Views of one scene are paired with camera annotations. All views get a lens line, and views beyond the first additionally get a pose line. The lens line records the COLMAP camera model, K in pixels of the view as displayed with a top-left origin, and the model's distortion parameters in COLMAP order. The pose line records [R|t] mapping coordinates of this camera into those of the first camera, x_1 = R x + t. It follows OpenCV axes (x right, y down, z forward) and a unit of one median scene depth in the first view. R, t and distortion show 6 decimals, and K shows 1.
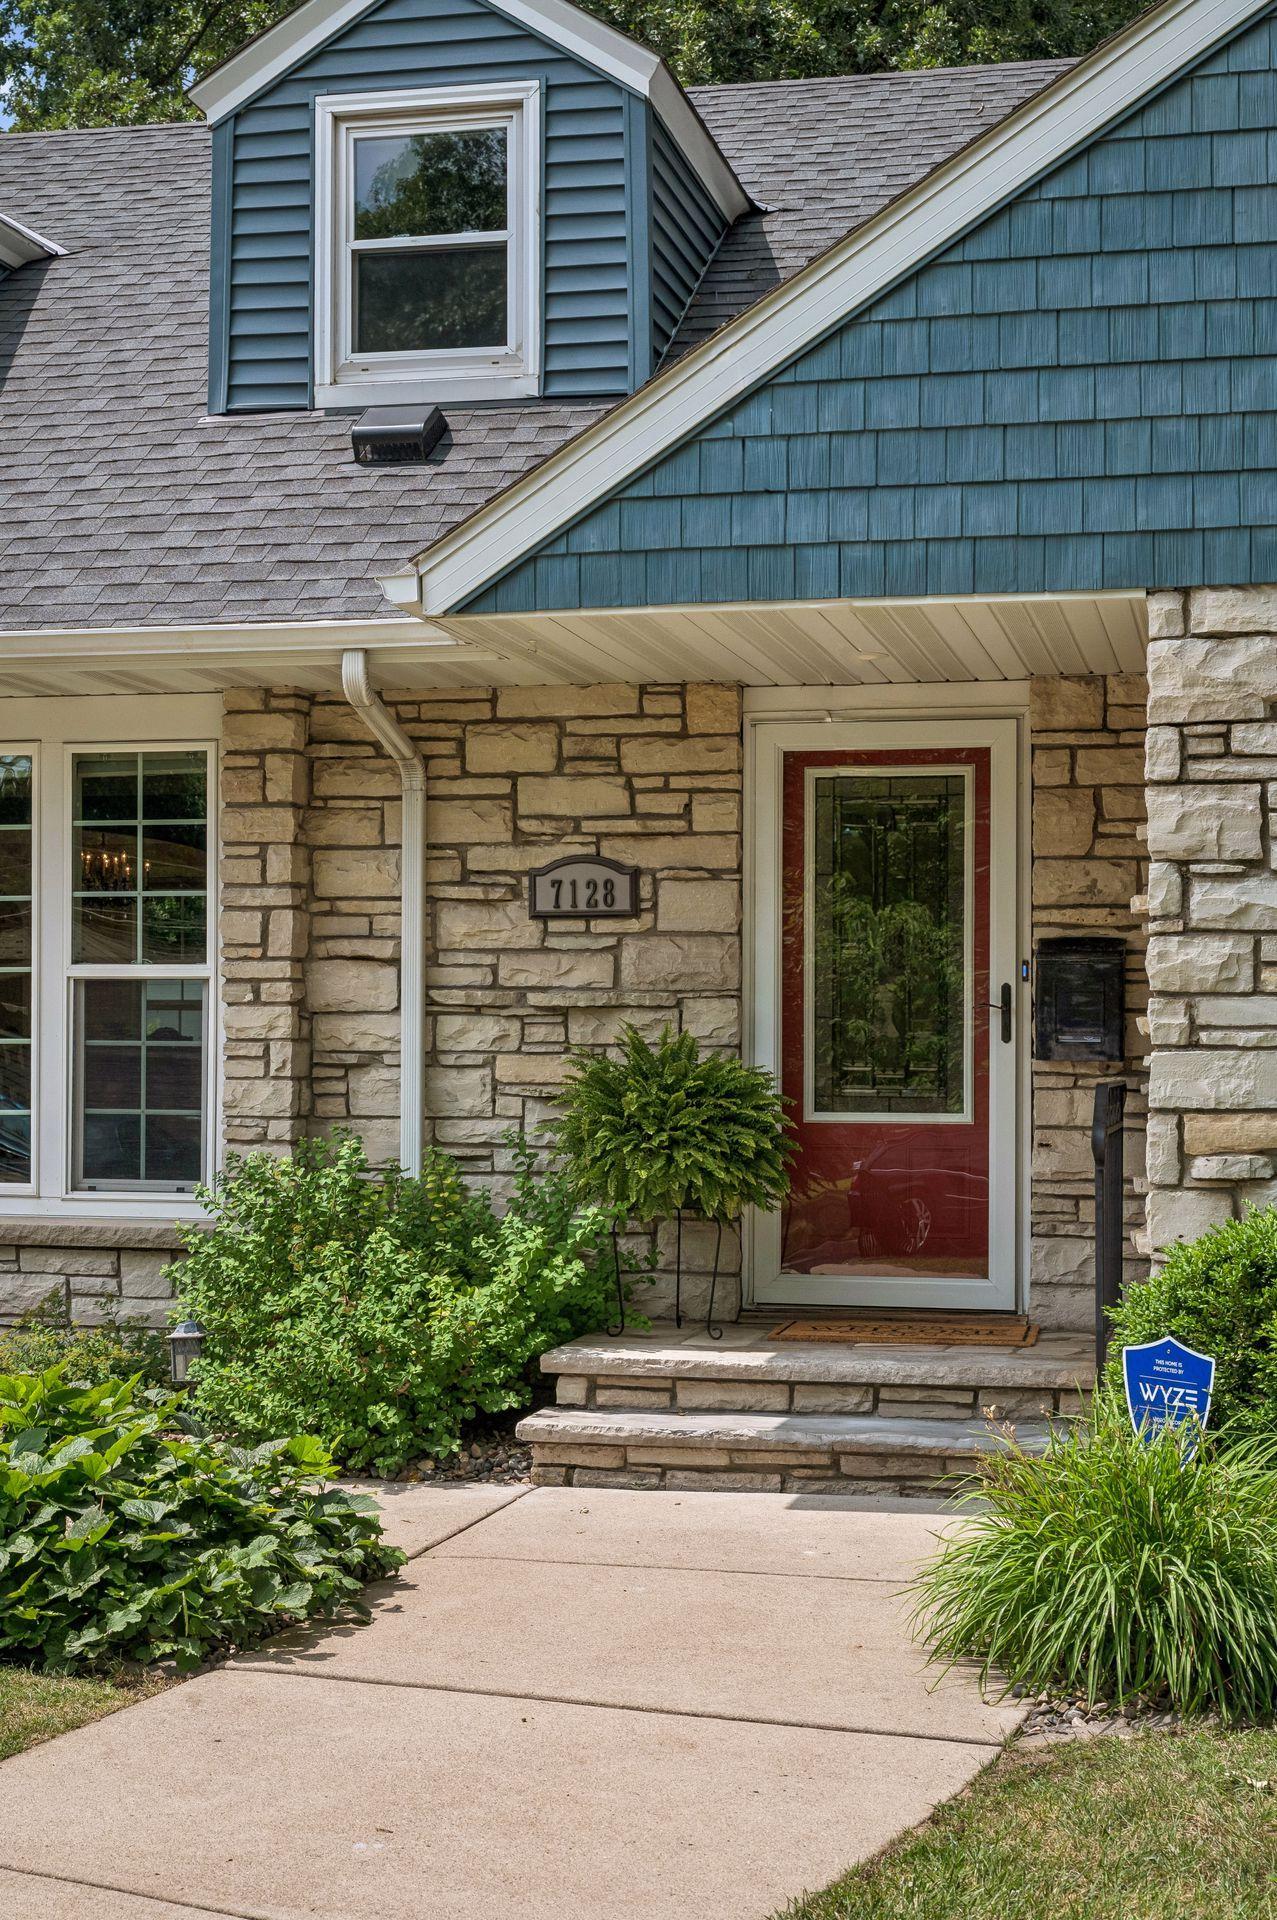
lens RADIAL K [[2756.2, 0, 638.4], [0, 2756.2, 1017.4], [0, 0, 1]] dist [-0.007872, 0.036665]
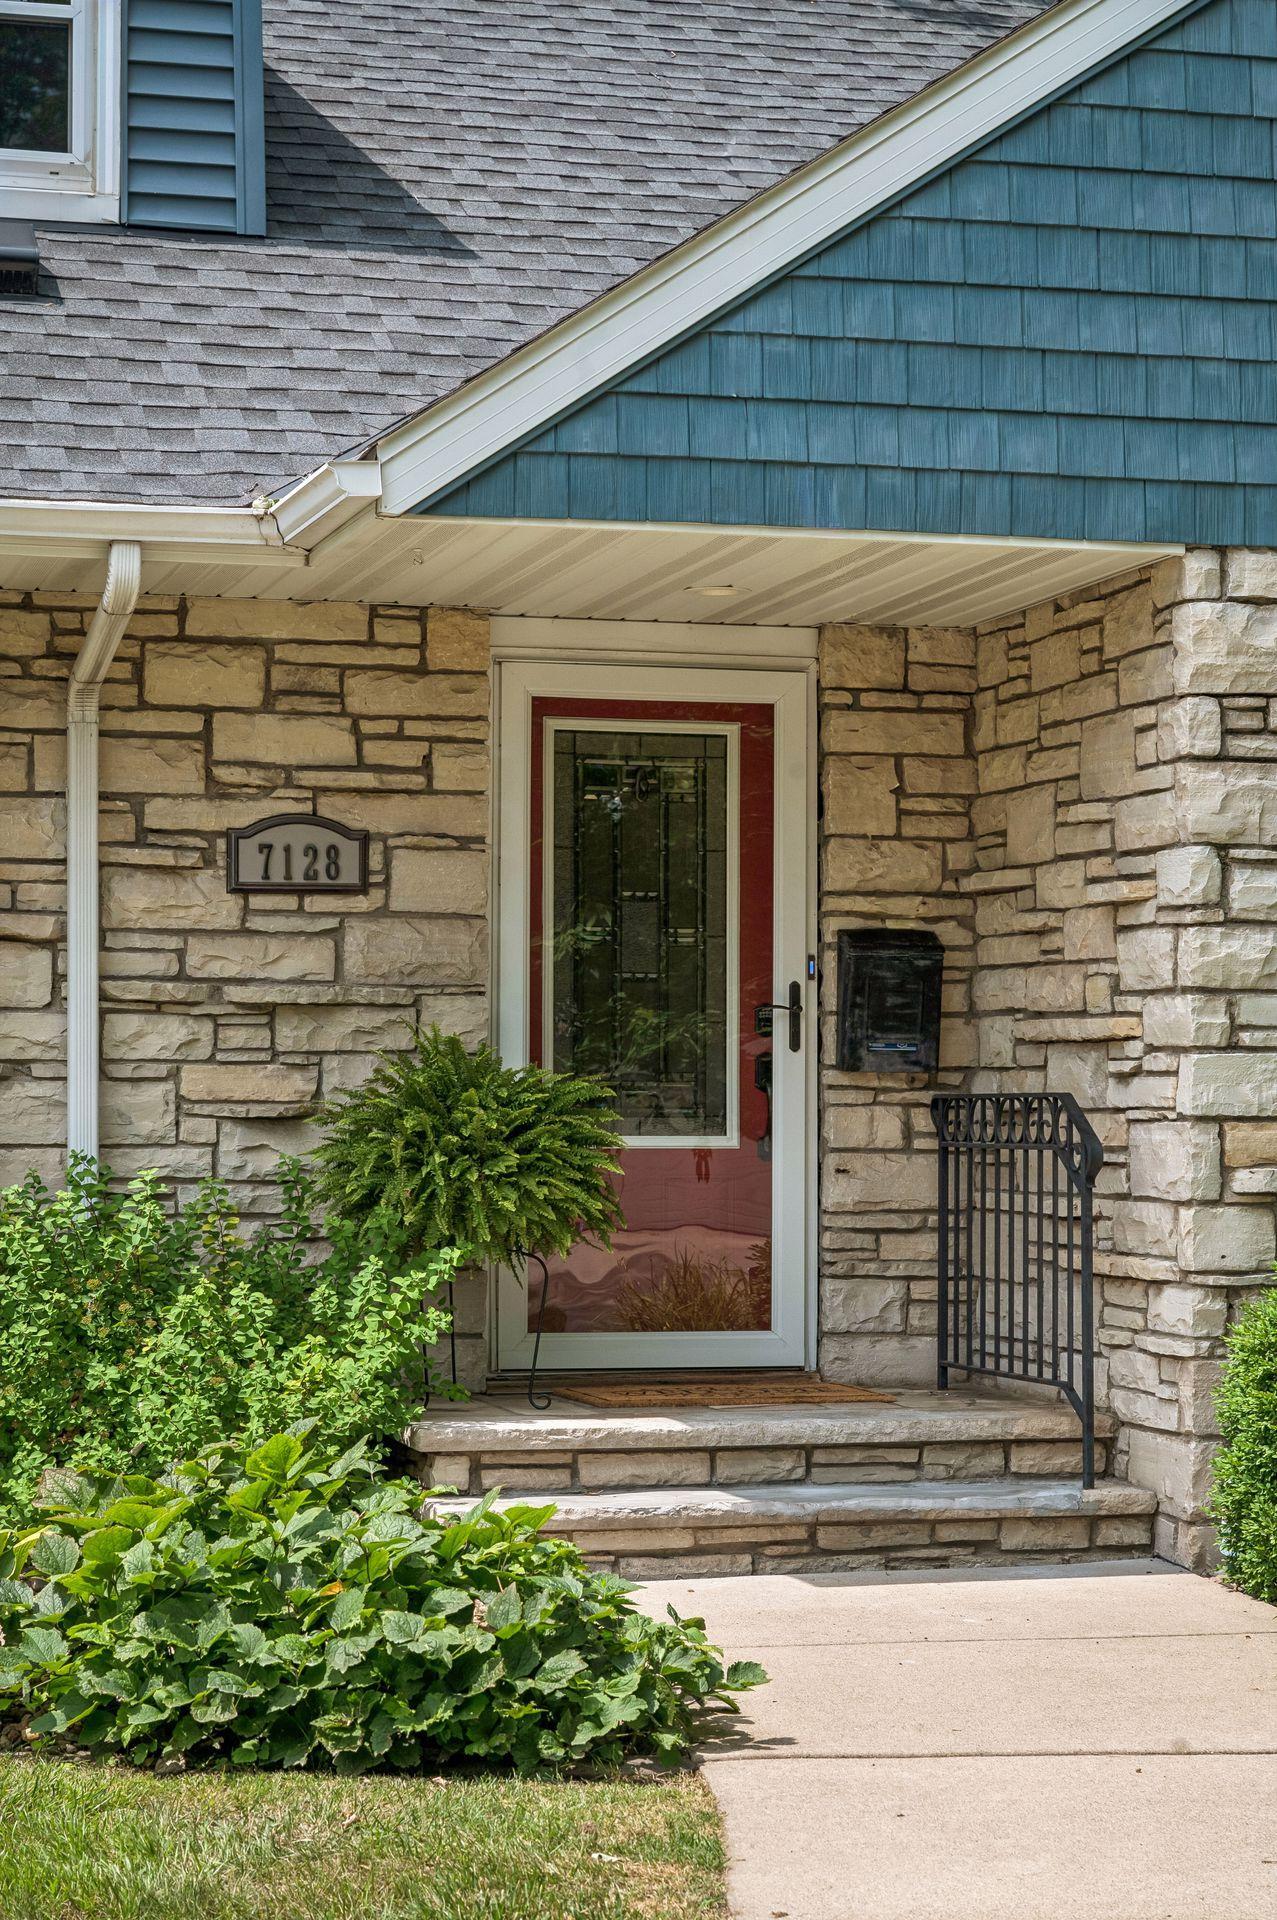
lens RADIAL K [[3845.9, 0, 638.5], [0, 3845.9, 960.0], [0, 0, 1]] dist [-0.007125, -0.002645]
pose [[0.883441, 0.016787, 0.468241, -0.469819], [-0.003773, 0.999580, -0.028718, 0.015400], [-0.468527, 0.023604, 0.883134, -0.027293]]
